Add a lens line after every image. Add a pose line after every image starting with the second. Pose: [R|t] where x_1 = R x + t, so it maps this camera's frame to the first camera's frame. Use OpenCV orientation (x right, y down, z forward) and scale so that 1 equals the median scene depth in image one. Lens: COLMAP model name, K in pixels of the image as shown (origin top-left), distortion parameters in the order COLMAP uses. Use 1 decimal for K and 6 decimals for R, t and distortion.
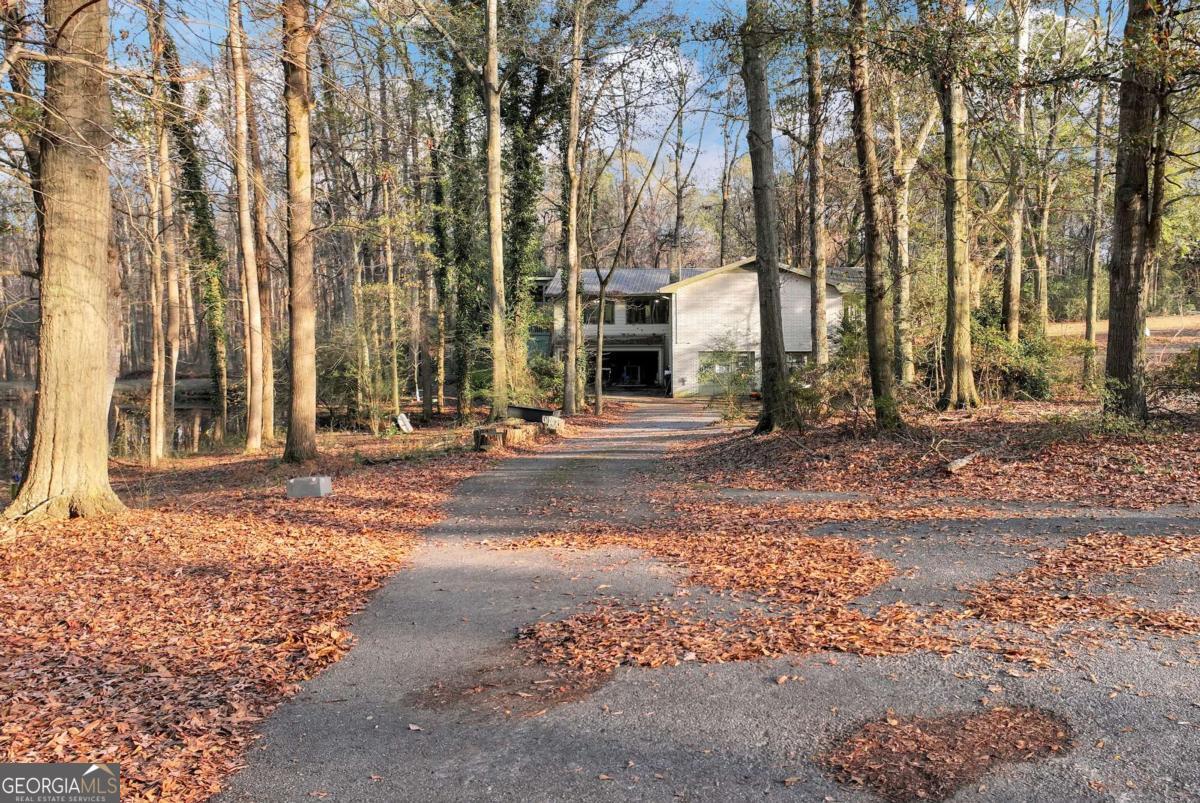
lens RADIAL K [[872.9, 0, 632.4], [0, 872.9, 344.1], [0, 0, 1]] dist [0.000098, 0.003030]
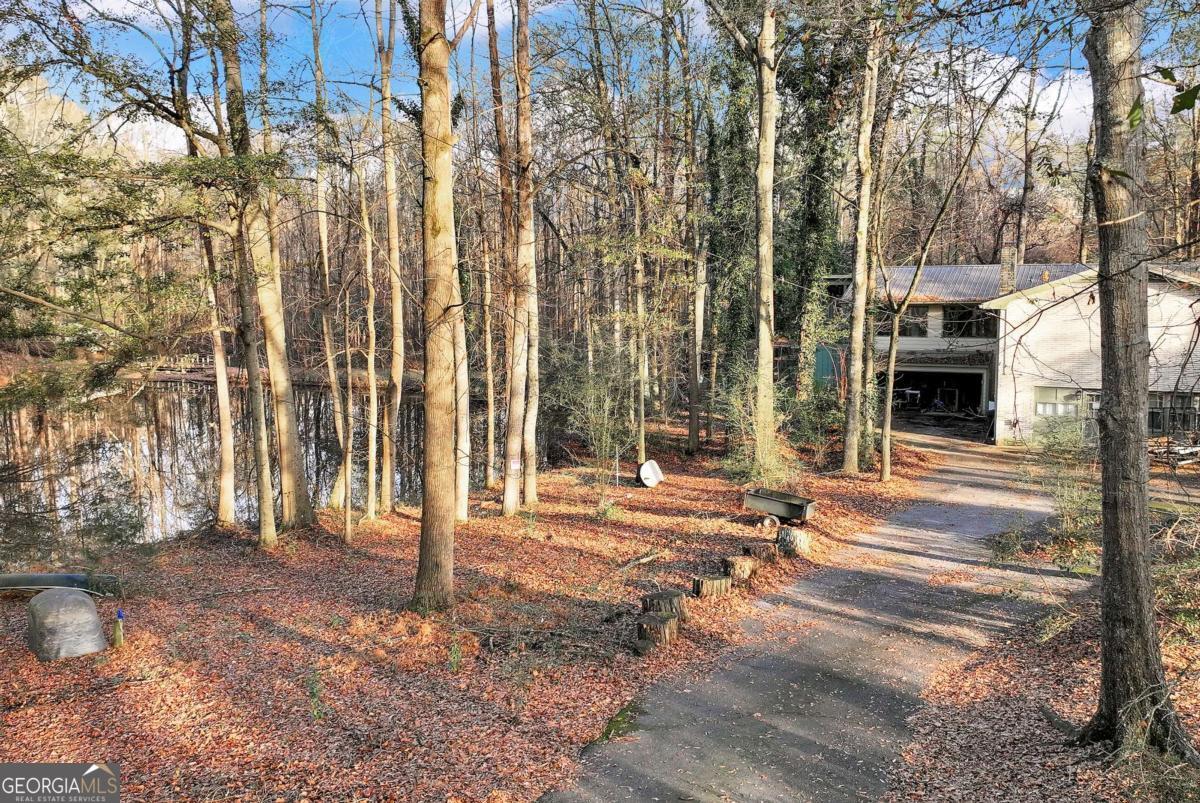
lens RADIAL K [[869.6, 0, 620.4], [0, 869.6, 377.0], [0, 0, 1]] dist [-0.001444, 0.002043]
pose [[0.925652, 0.036182, -0.376642, 0.026218], [-0.006284, 0.996750, 0.080311, -0.058348], [0.378323, -0.071973, 0.922871, 0.156790]]
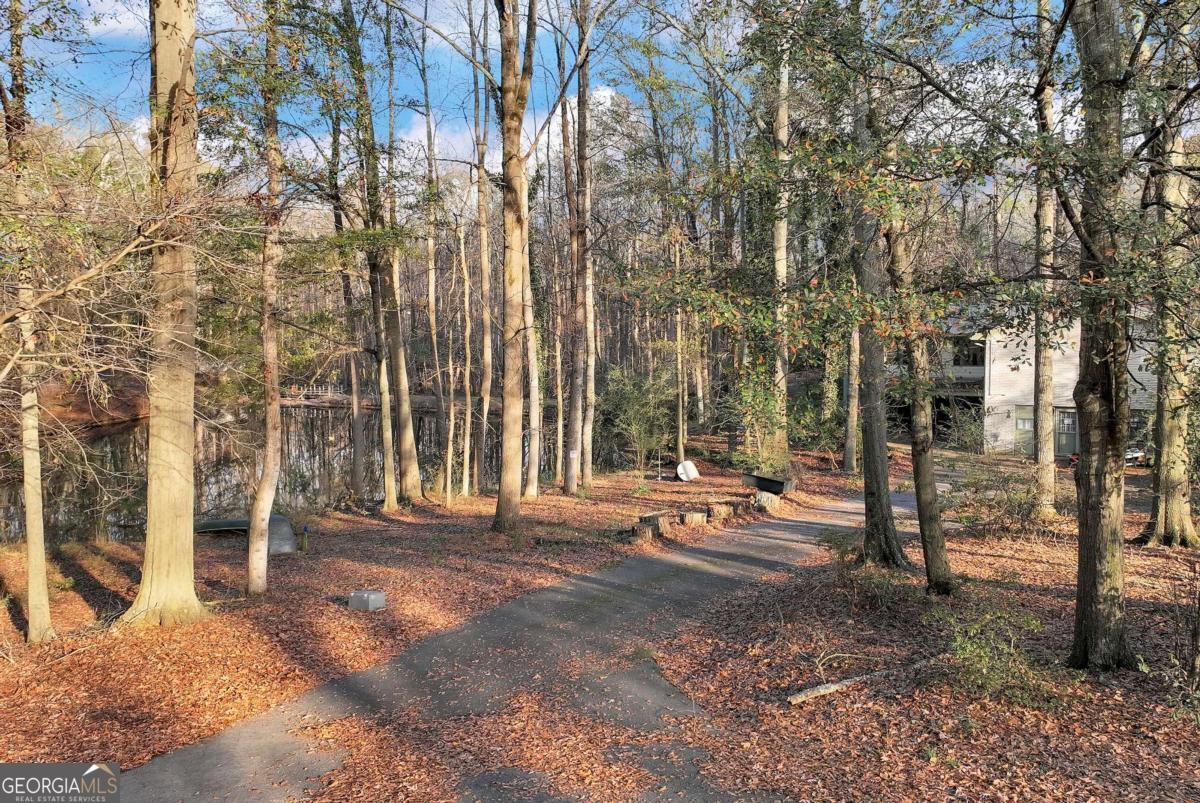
lens RADIAL K [[869.6, 0, 620.4], [0, 869.6, 377.0], [0, 0, 1]] dist [-0.001444, 0.002043]
pose [[0.883384, 0.025284, -0.467968, 0.134443], [-0.008496, 0.999243, 0.037952, -0.051050], [0.468573, -0.029550, 0.882930, 0.012537]]
